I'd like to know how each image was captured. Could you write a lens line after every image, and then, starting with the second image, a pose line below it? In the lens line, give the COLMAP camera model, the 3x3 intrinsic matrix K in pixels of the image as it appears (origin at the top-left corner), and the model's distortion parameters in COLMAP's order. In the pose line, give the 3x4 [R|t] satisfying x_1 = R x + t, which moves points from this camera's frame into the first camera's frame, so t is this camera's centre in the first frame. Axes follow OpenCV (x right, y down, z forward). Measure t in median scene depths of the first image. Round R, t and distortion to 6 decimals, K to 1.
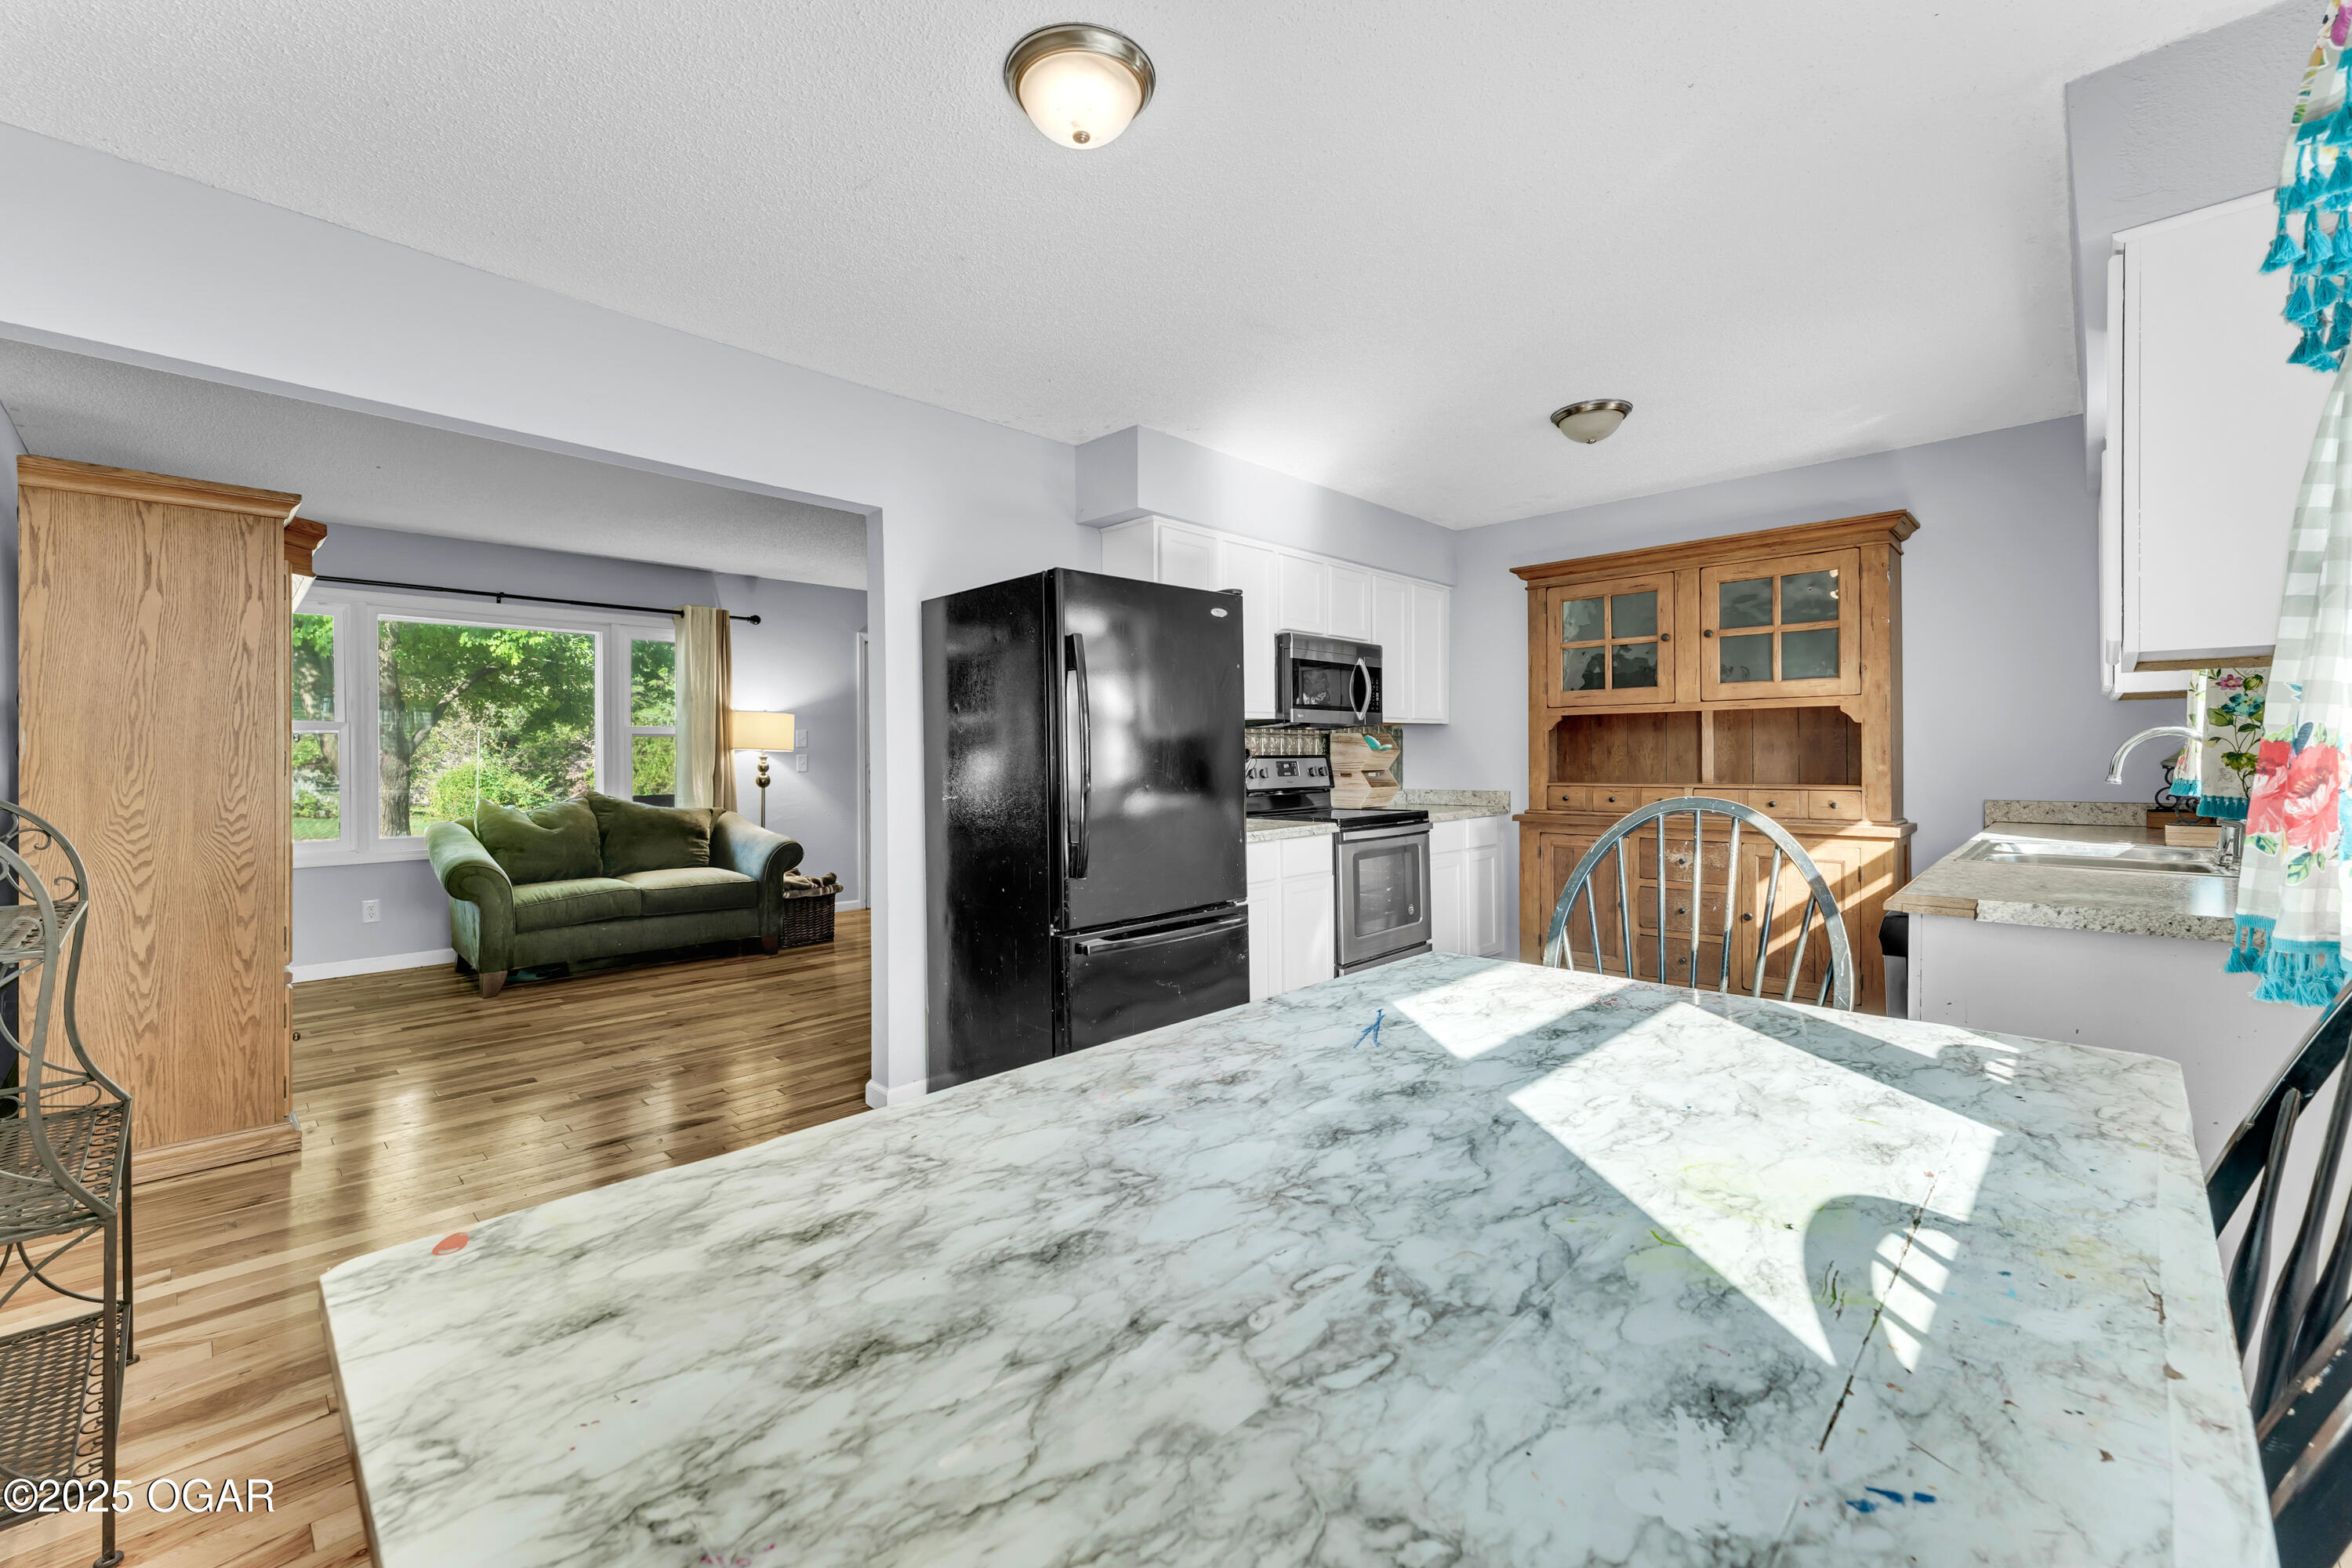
lens RADIAL K [[960.2, 0, 1179.0], [0, 960.2, 762.5], [0, 0, 1]] dist [0.001509, -0.000872]
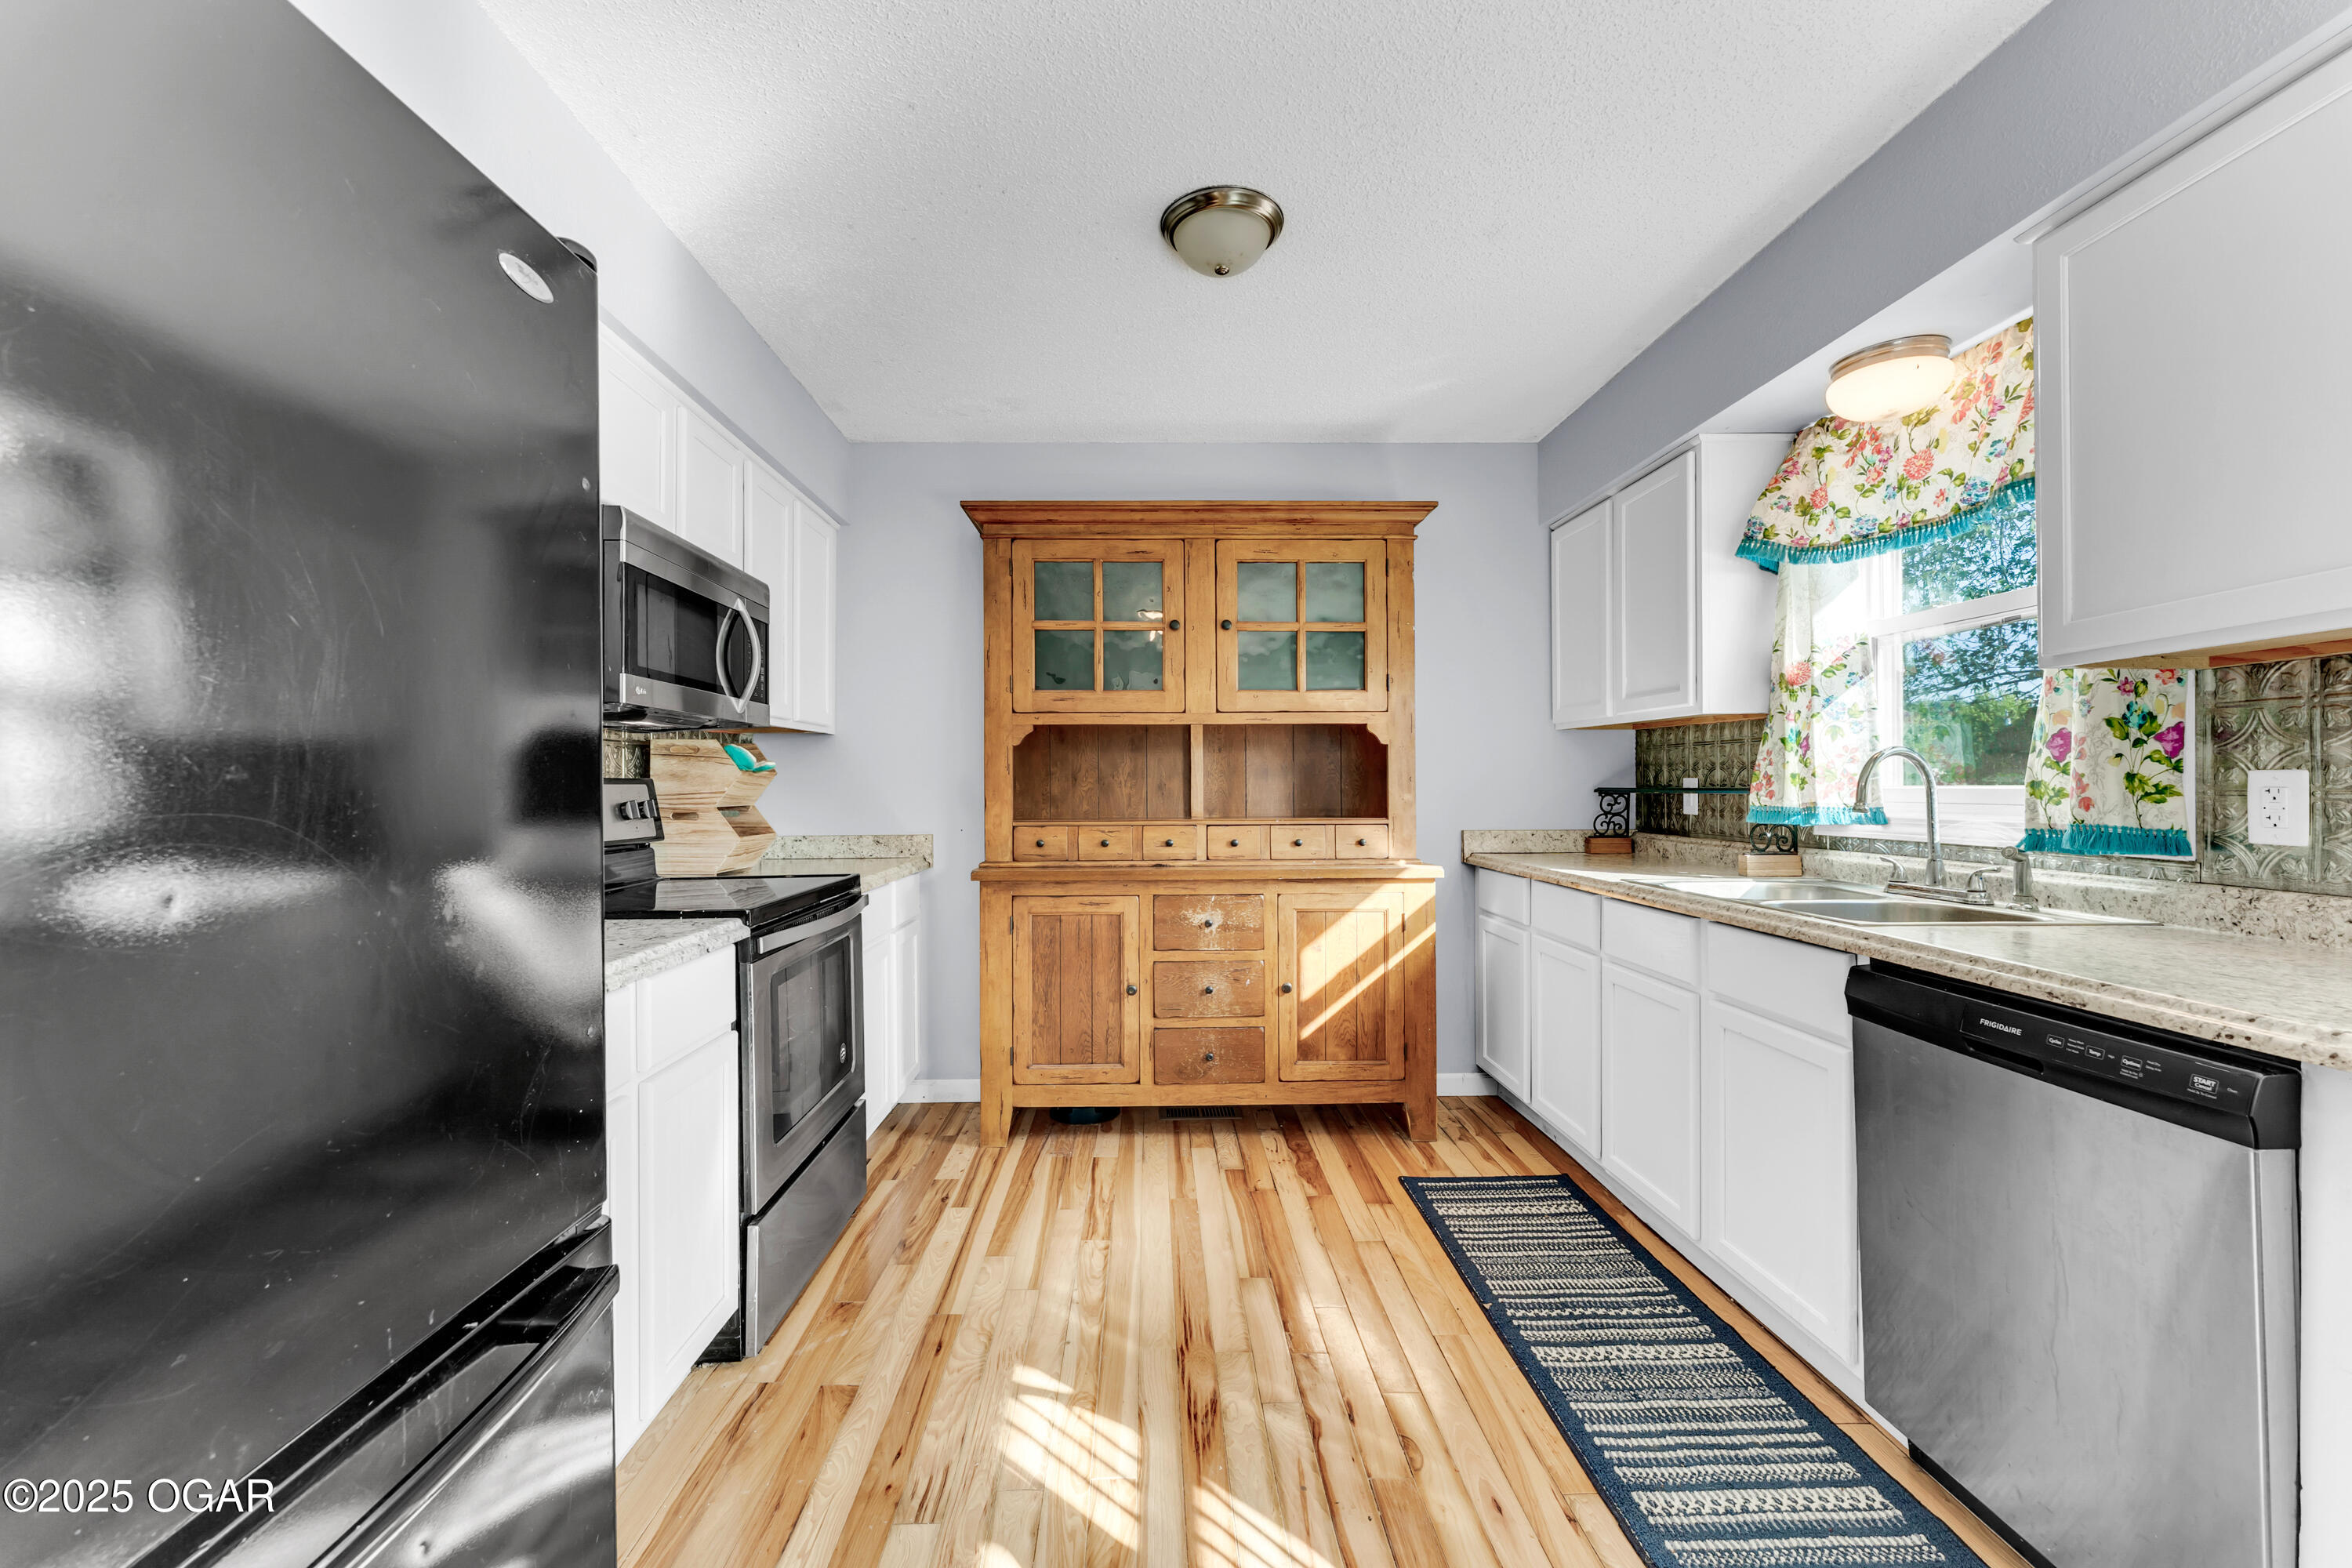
lens RADIAL K [[945.1, 0, 1171.3], [0, 945.1, 785.7], [0, 0, 1]] dist [0.002063, -0.001606]
pose [[0.702393, 0.004660, 0.711774, -0.017959], [0.003540, 0.999943, -0.010039, 0.002657], [-0.711780, 0.009571, 0.702337, 0.486664]]
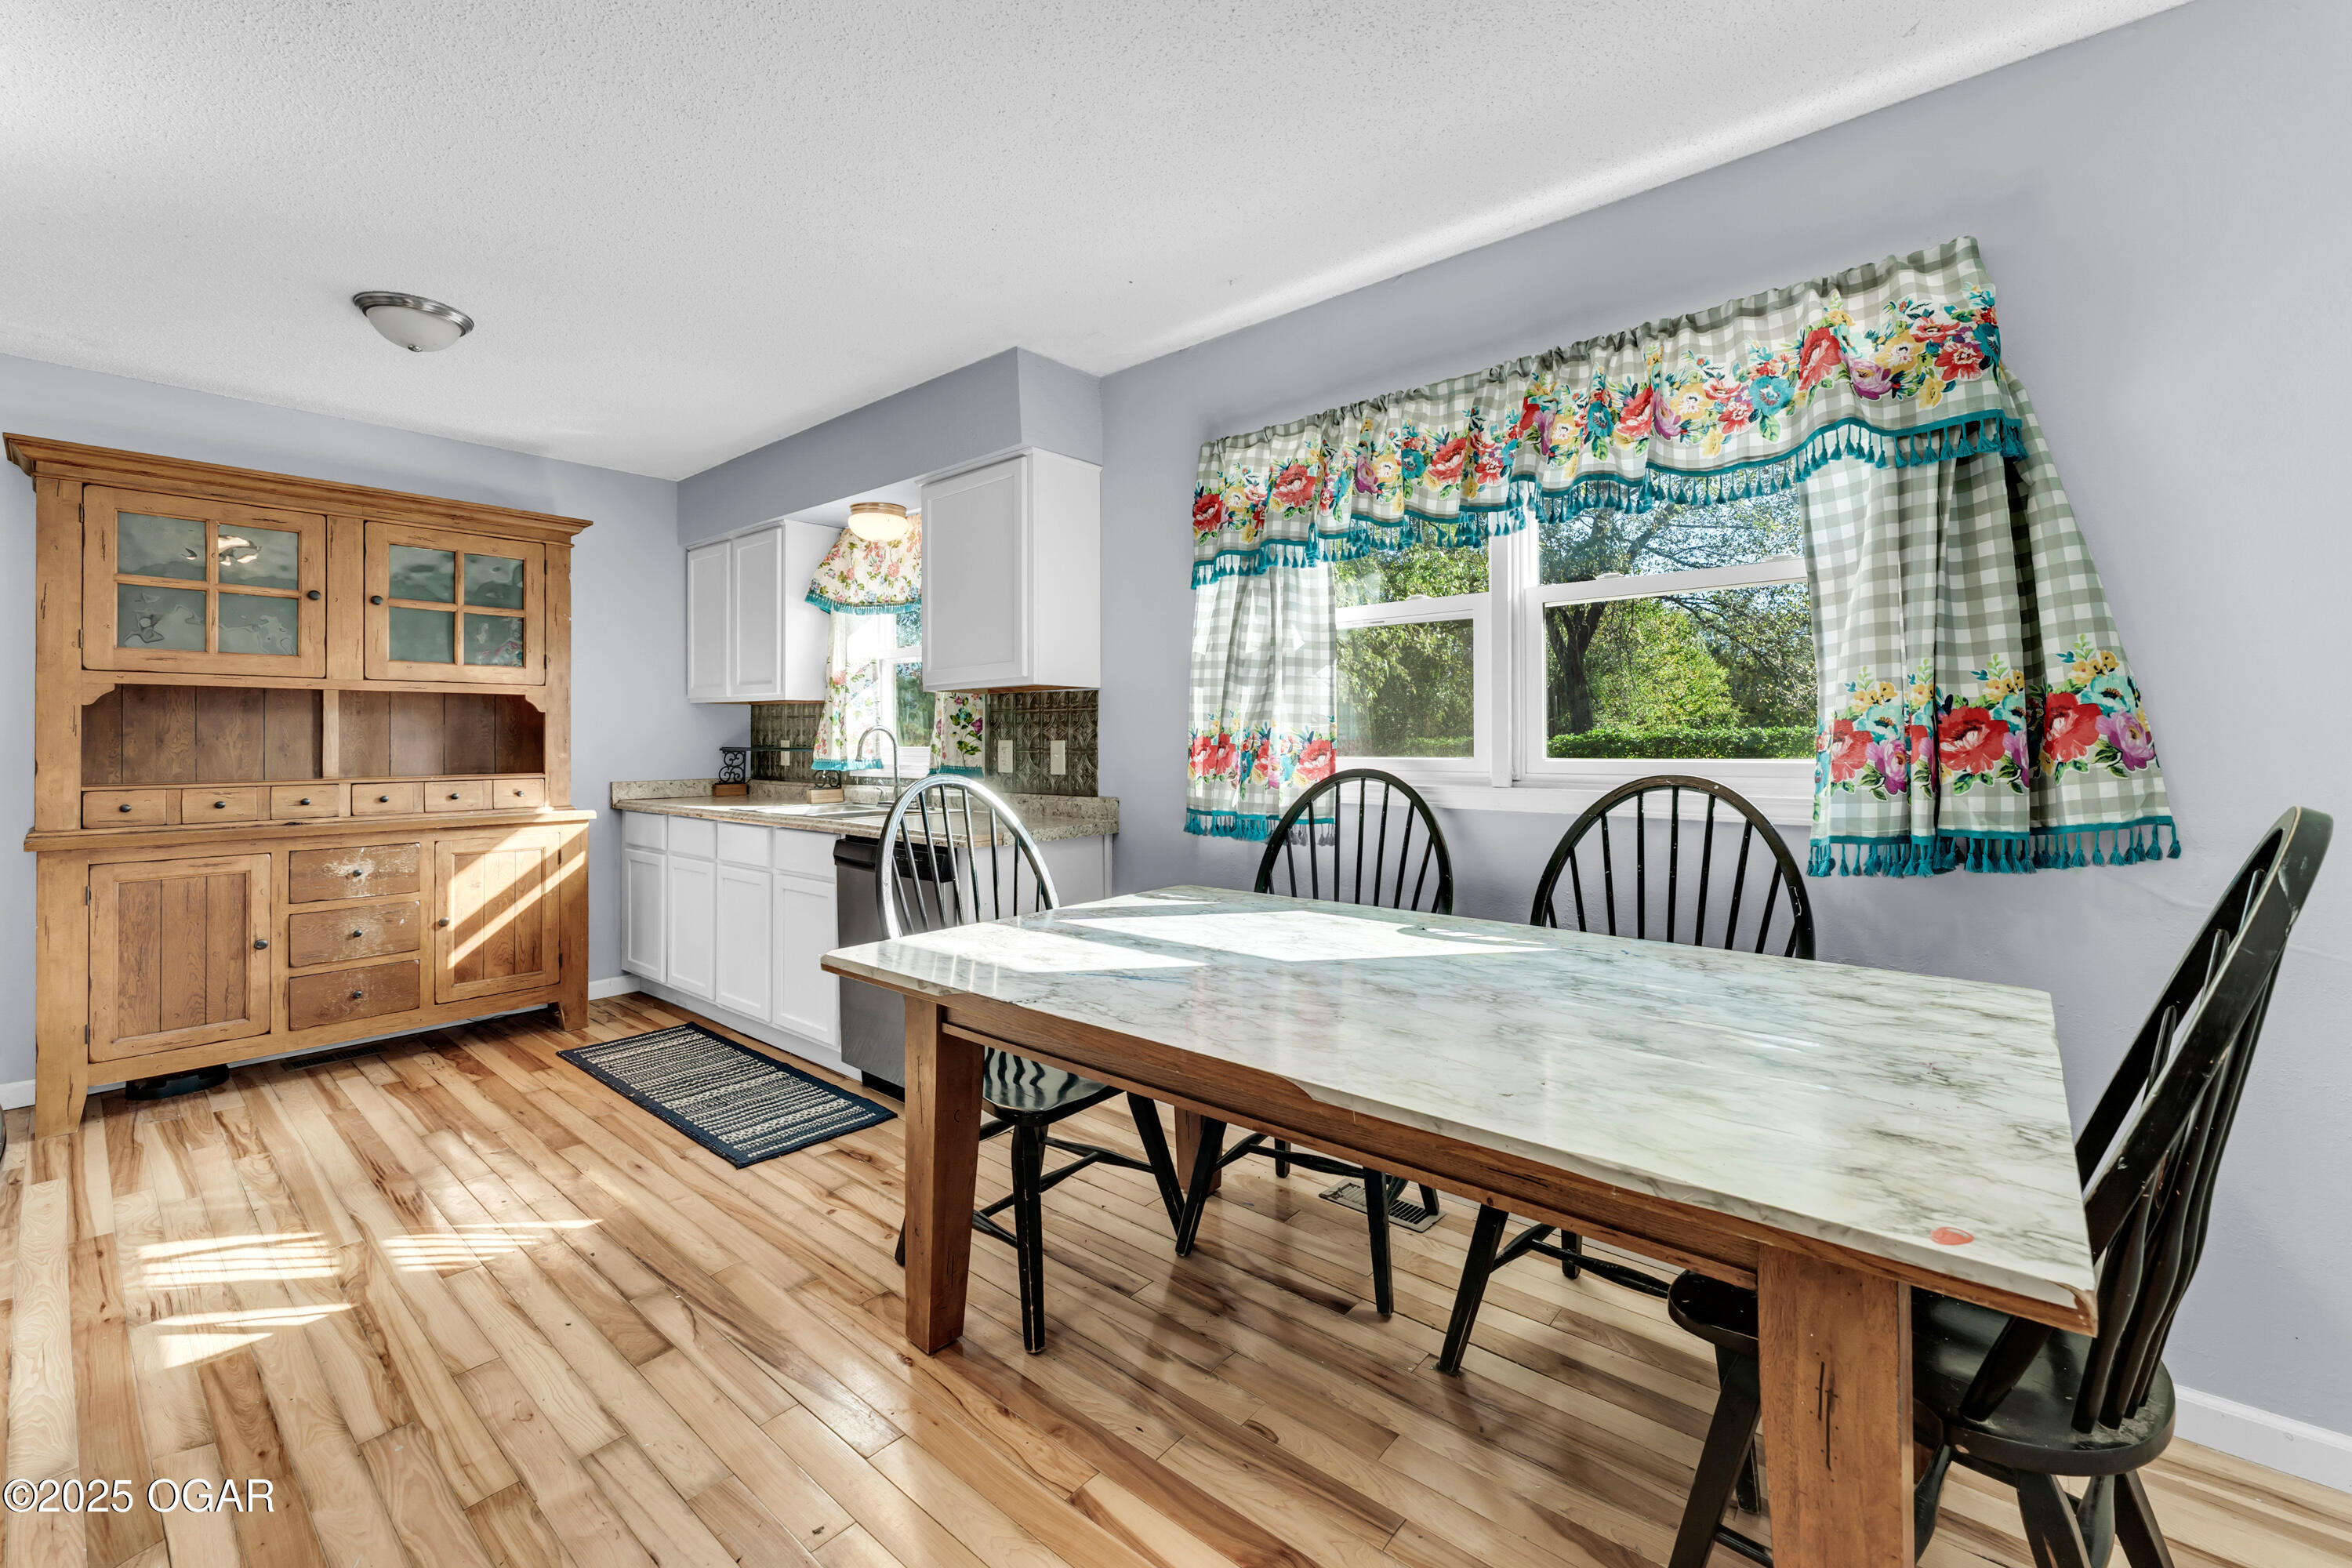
lens RADIAL K [[960.2, 0, 1164.4], [0, 960.2, 730.8], [0, 0, 1]] dist [0.001509, -0.000872]
pose [[-0.051535, 0.016556, 0.998534, -0.316329], [0.009176, 0.999828, -0.016104, 0.001086], [-0.998629, 0.008333, -0.051678, 0.343797]]
